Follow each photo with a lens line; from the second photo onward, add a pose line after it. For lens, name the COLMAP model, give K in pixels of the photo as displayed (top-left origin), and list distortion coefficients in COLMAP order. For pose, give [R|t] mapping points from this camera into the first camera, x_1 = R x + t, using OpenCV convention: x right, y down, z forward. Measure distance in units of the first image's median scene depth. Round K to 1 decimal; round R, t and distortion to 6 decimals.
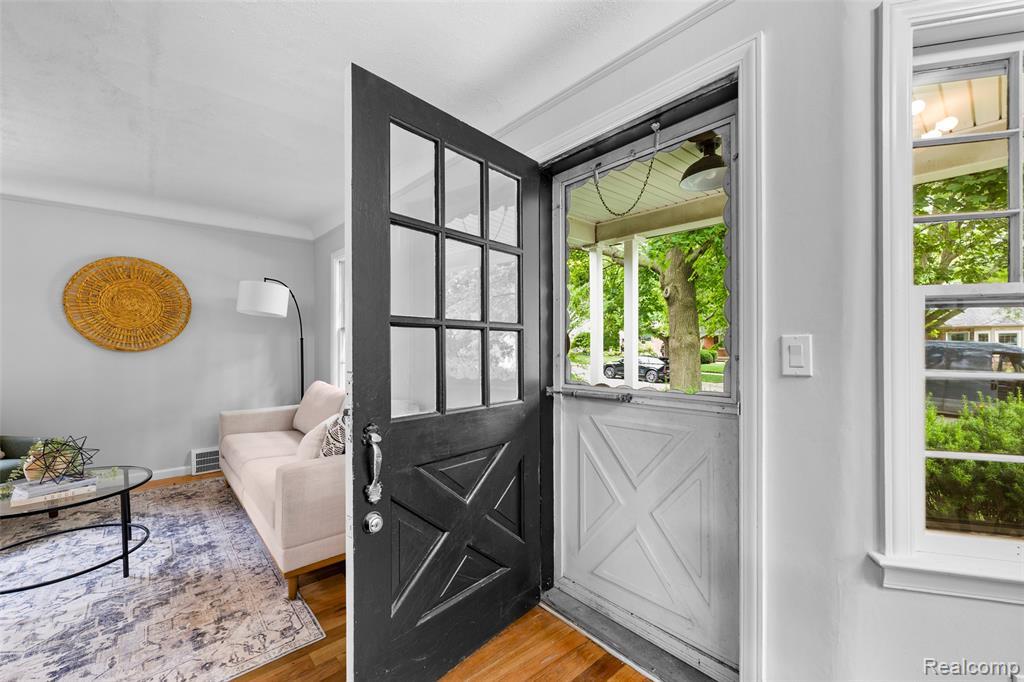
lens RADIAL K [[416.0, 0, 508.3], [0, 416.0, 339.8], [0, 0, 1]] dist [-0.001873, 0.001684]
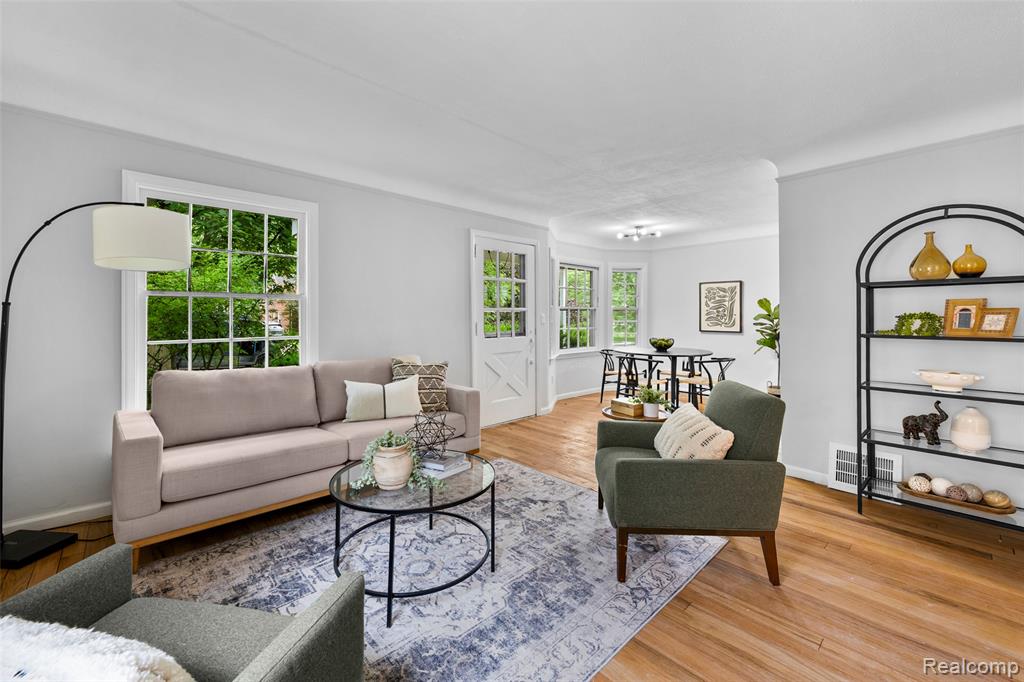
lens RADIAL K [[416.0, 0, 503.5], [0, 416.0, 318.9], [0, 0, 1]] dist [-0.001873, 0.001684]
pose [[-0.026365, -0.008833, 0.999613, -1.952047], [-0.013960, 0.999867, 0.008467, 0.005025], [-0.999555, -0.013732, -0.026485, 0.820848]]
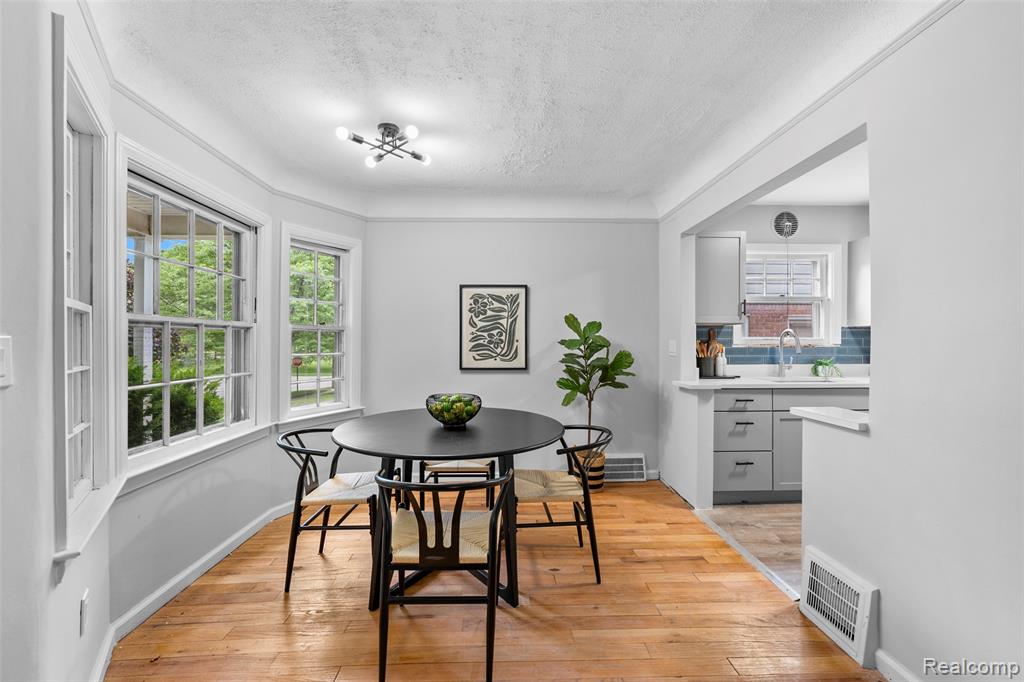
lens RADIAL K [[416.0, 0, 513.3], [0, 416.0, 339.4], [0, 0, 1]] dist [-0.001873, 0.001684]
pose [[-0.783863, 0.002863, 0.620927, -0.299052], [-0.008457, 0.999847, -0.015286, -0.000633], [-0.620876, -0.017233, -0.783719, 0.546891]]
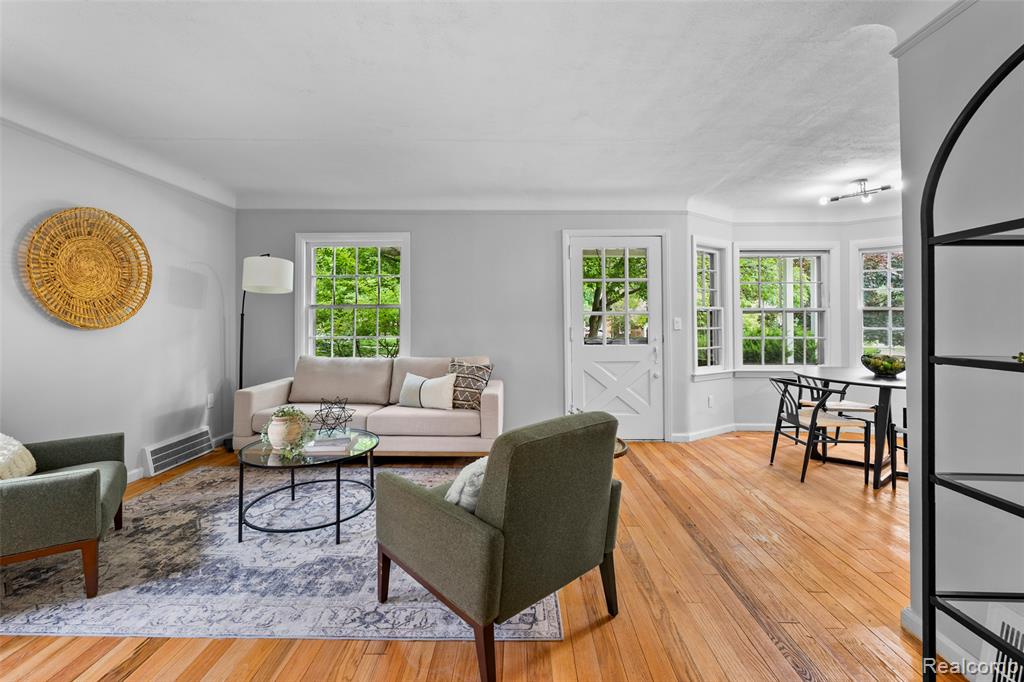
lens RADIAL K [[416.0, 0, 511.6], [0, 416.0, 315.9], [0, 0, 1]] dist [-0.001873, 0.001684]
pose [[0.669402, 0.011232, 0.742816, -1.539745], [-0.006911, 0.999937, -0.008892, 0.008375], [-0.742868, 0.000819, 0.669437, -0.167301]]
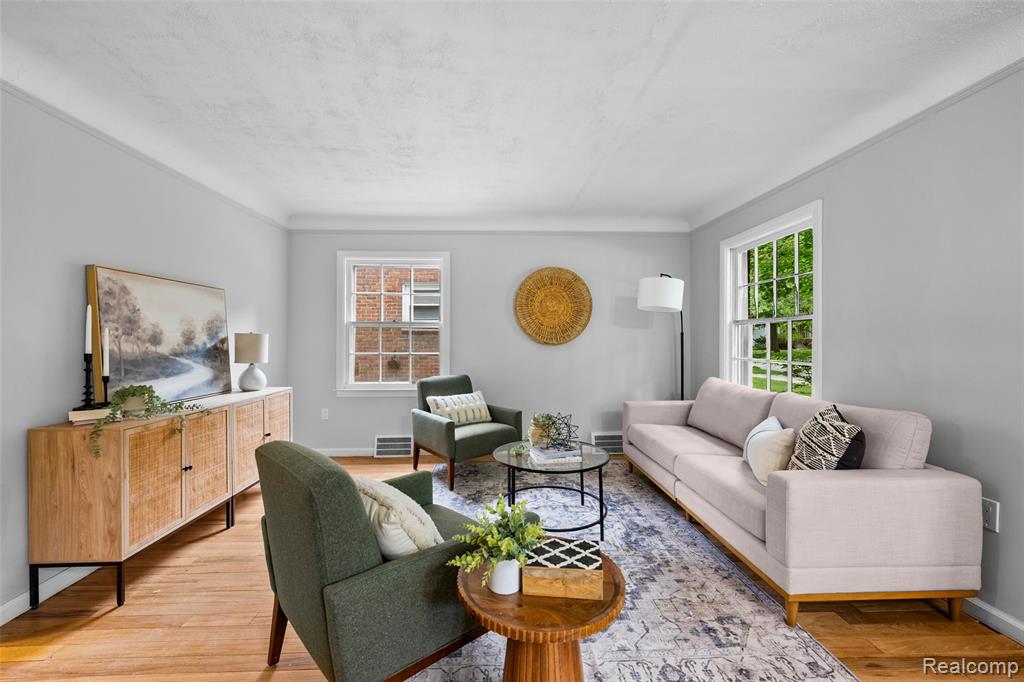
lens RADIAL K [[416.0, 0, 513.8], [0, 416.0, 345.7], [0, 0, 1]] dist [-0.001873, 0.001684]
pose [[0.789097, 0.009321, -0.614197, -0.398281], [0.003452, 0.999802, 0.019607, 0.008769], [0.614258, -0.017592, 0.788909, -0.044606]]
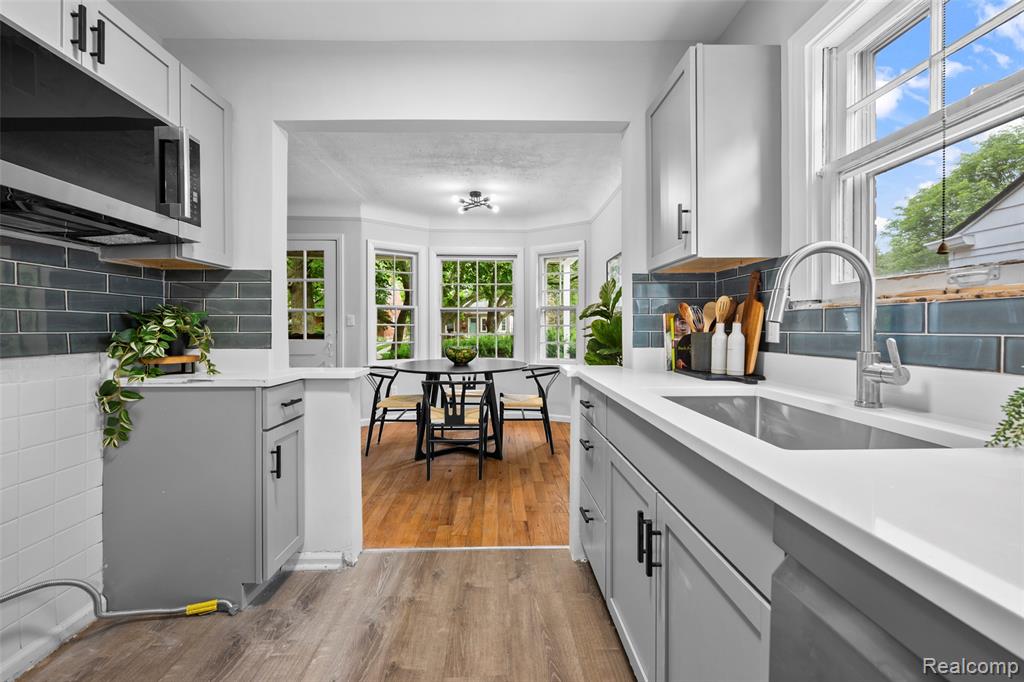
lens RADIAL K [[416.0, 0, 505.2], [0, 416.0, 332.4], [0, 0, 1]] dist [-0.001873, 0.001684]
pose [[0.642319, -0.010651, 0.766364, -0.735619], [-0.011128, 0.999668, 0.023221, 0.024237], [-0.766357, -0.023444, 0.641987, -1.402335]]
